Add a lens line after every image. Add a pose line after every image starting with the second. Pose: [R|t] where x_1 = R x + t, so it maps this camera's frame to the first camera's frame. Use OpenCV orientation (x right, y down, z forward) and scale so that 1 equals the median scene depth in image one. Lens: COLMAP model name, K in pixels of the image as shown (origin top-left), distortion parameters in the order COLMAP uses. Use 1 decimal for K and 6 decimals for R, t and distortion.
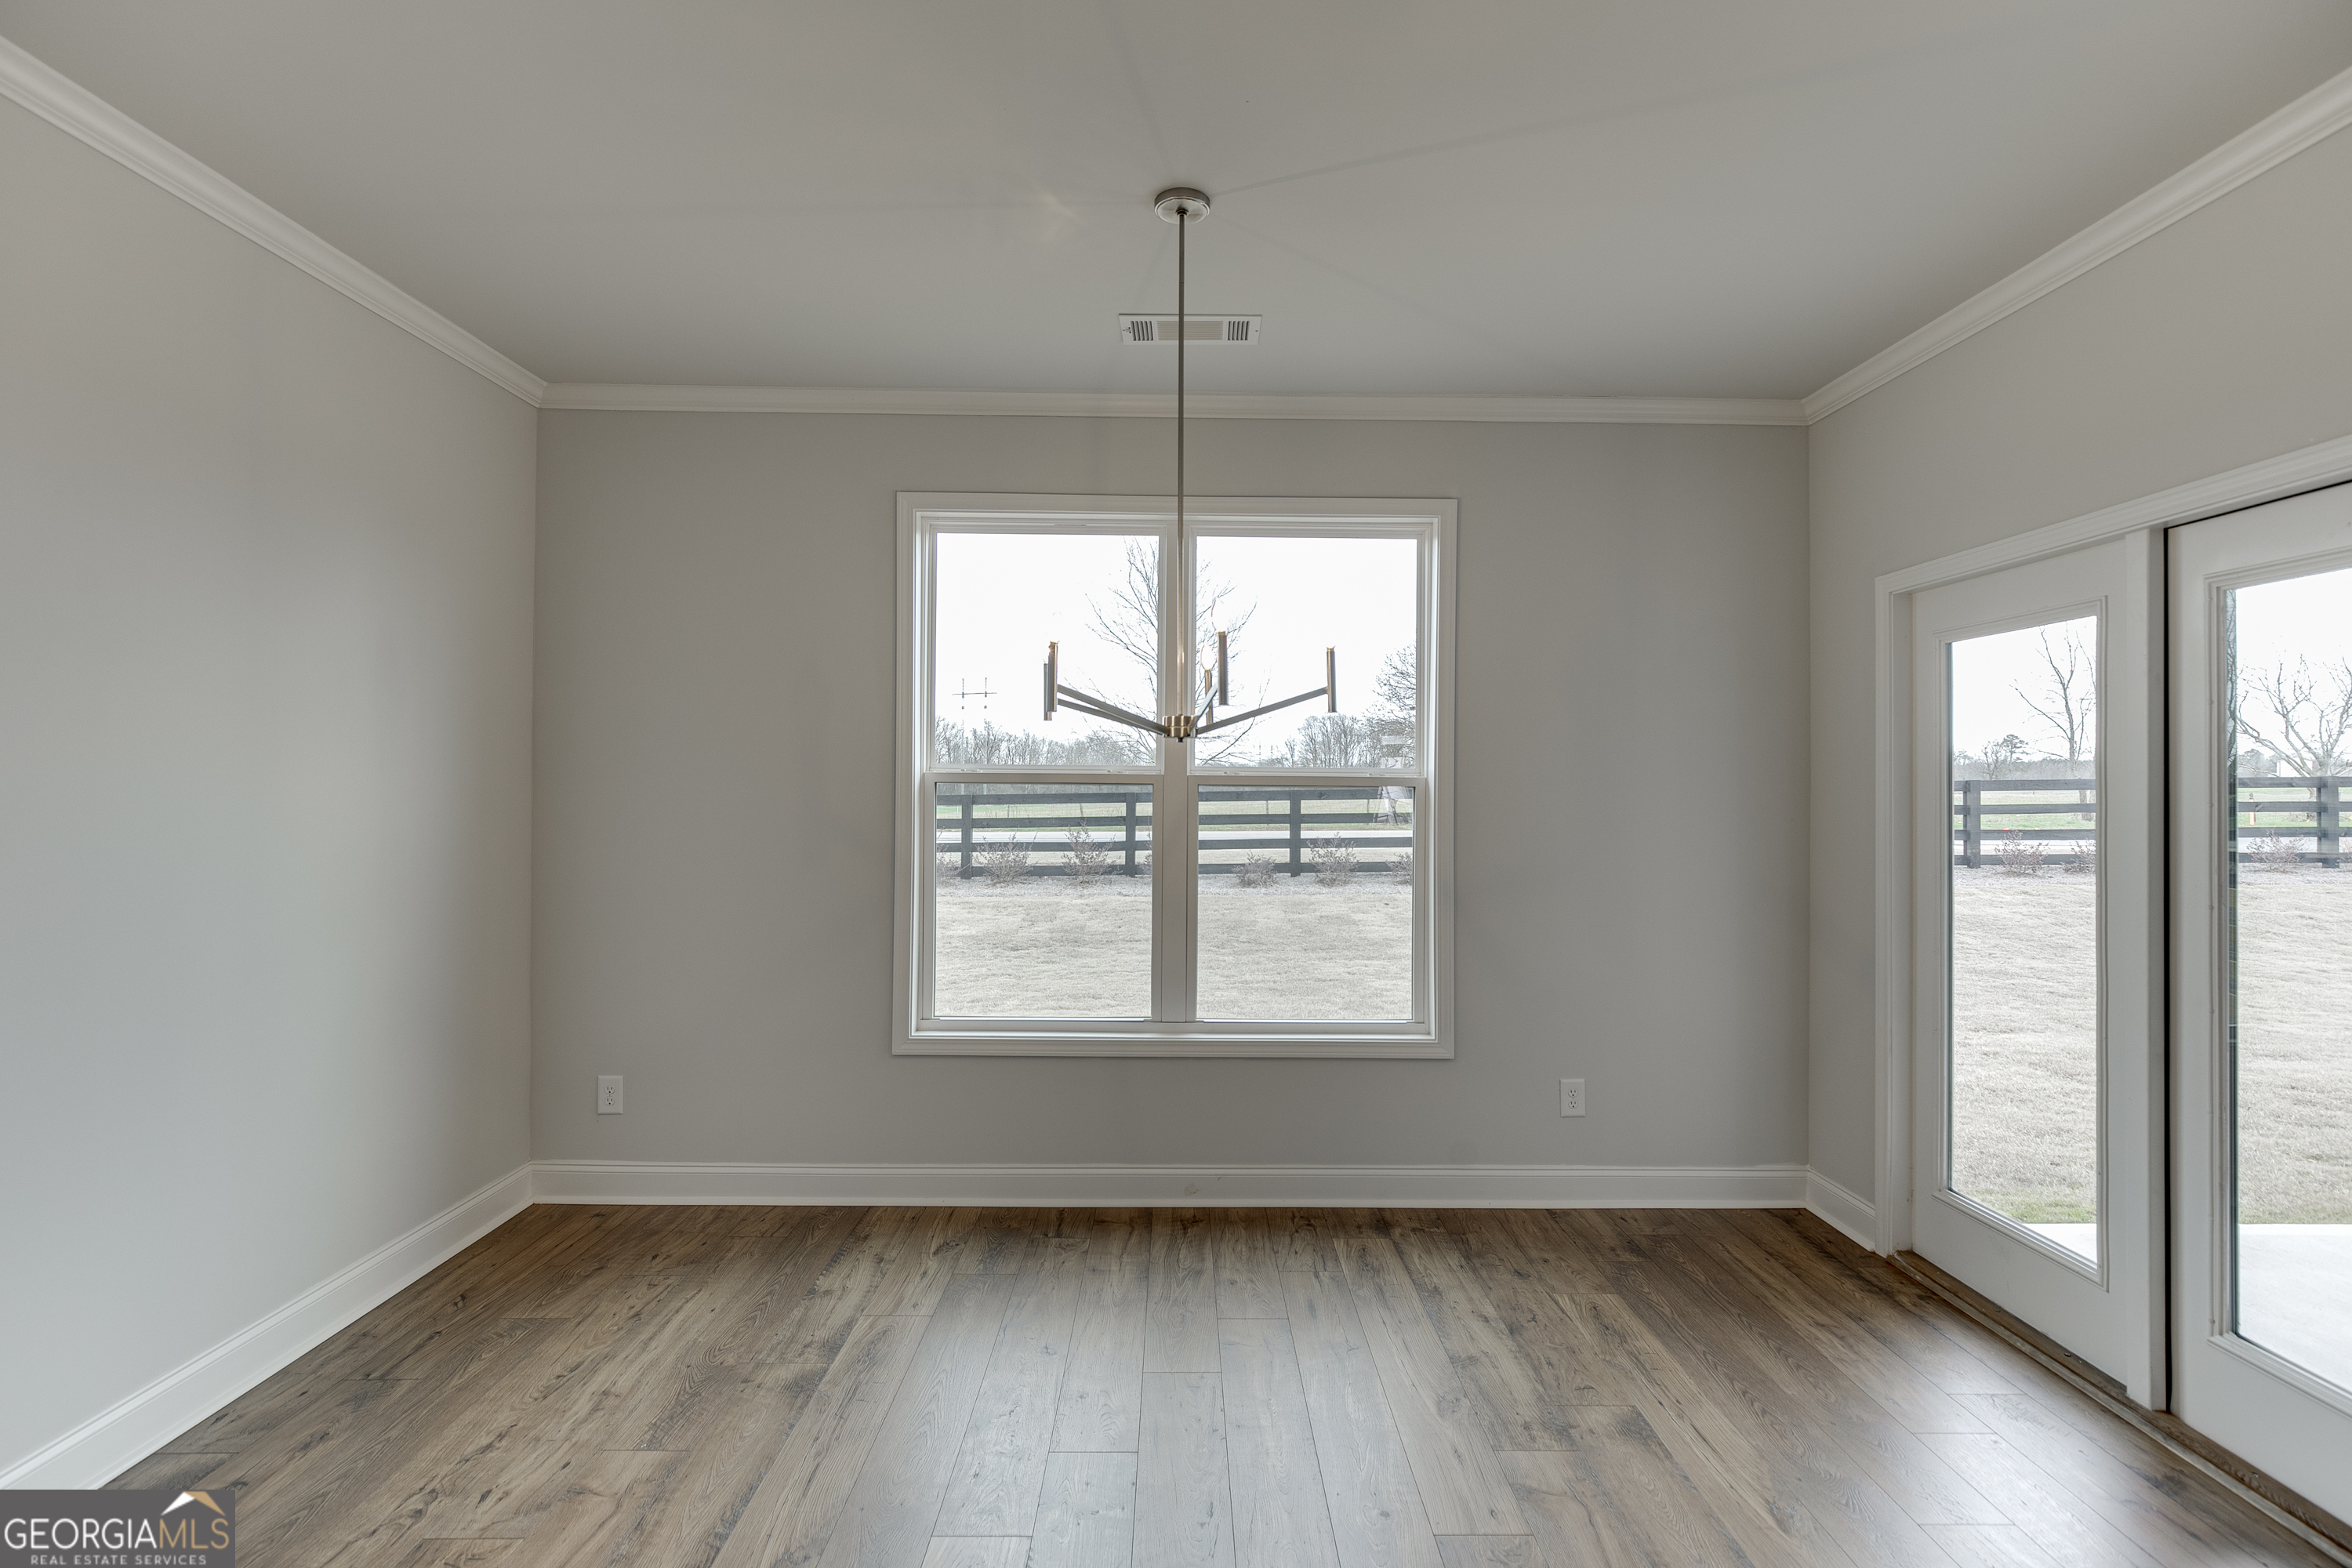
lens RADIAL K [[1103.5, 0, 1185.8], [0, 1103.5, 773.2], [0, 0, 1]] dist [-0.011974, 0.011543]
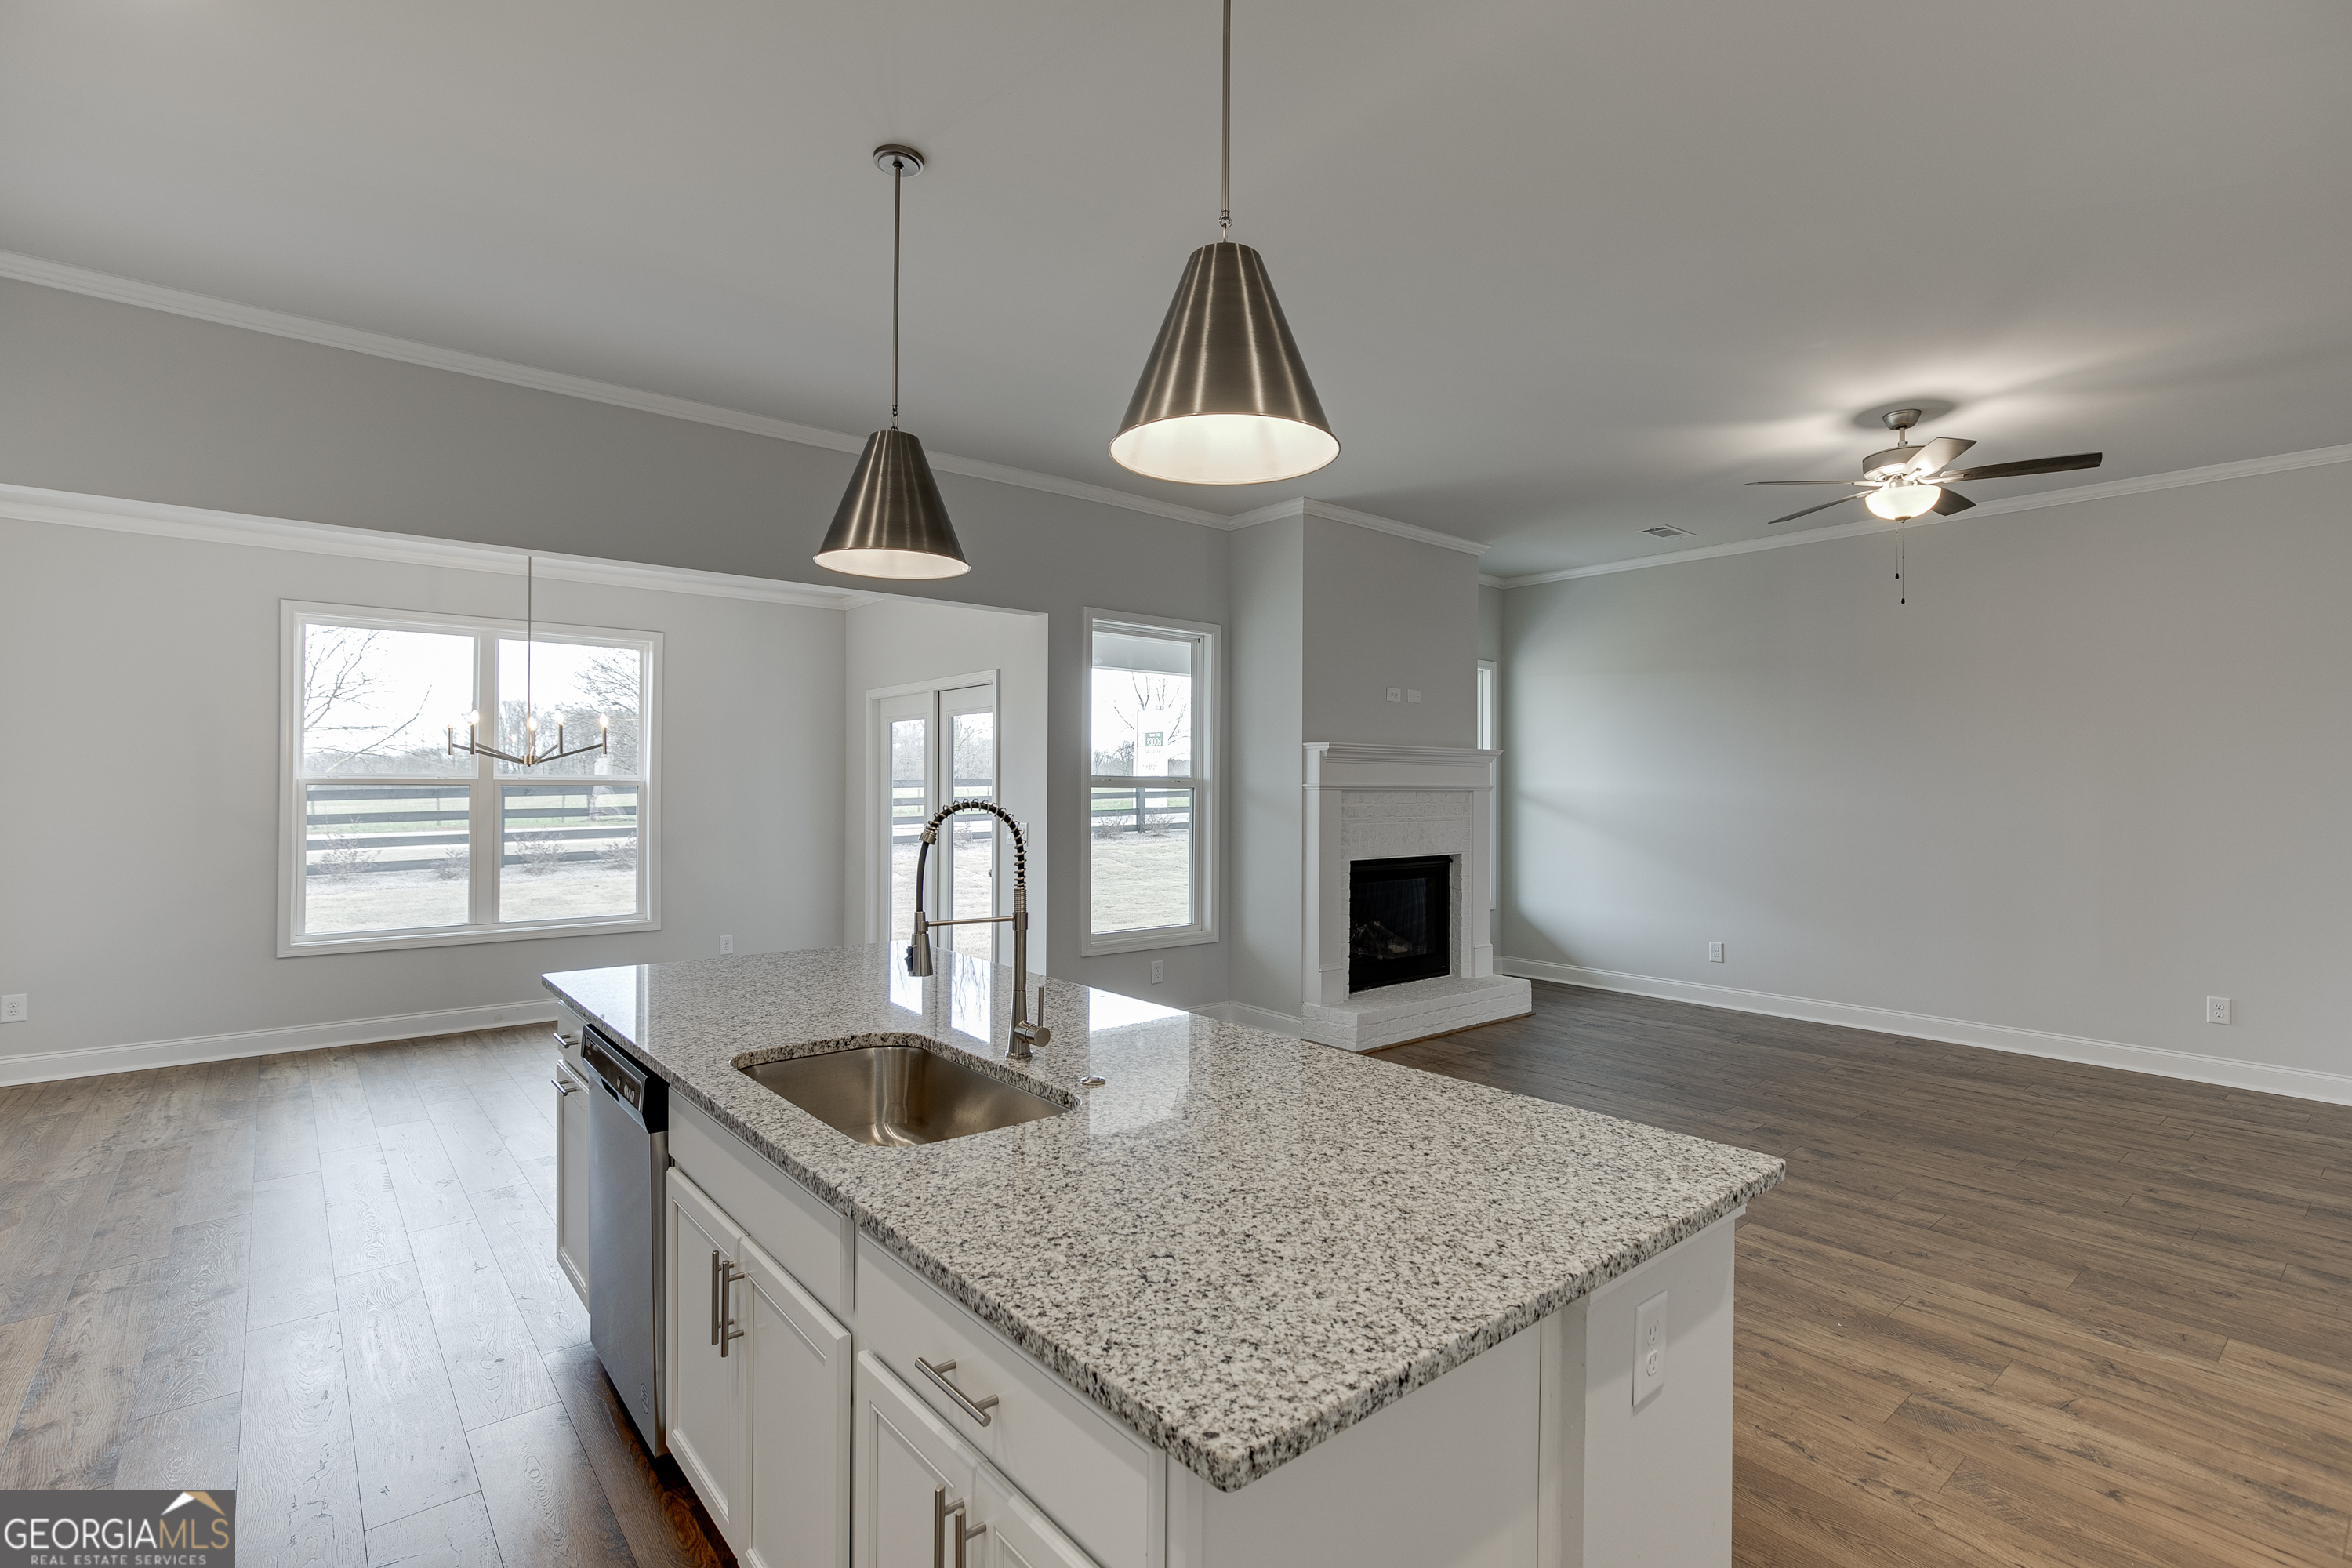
lens RADIAL K [[1103.5, 0, 1185.8], [0, 1103.5, 773.2], [0, 0, 1]] dist [-0.011974, 0.011543]
pose [[0.774758, 0.004205, 0.632244, -0.241005], [-0.006382, 0.999979, 0.001169, -0.016232], [-0.632226, -0.004941, 0.774768, -0.985043]]
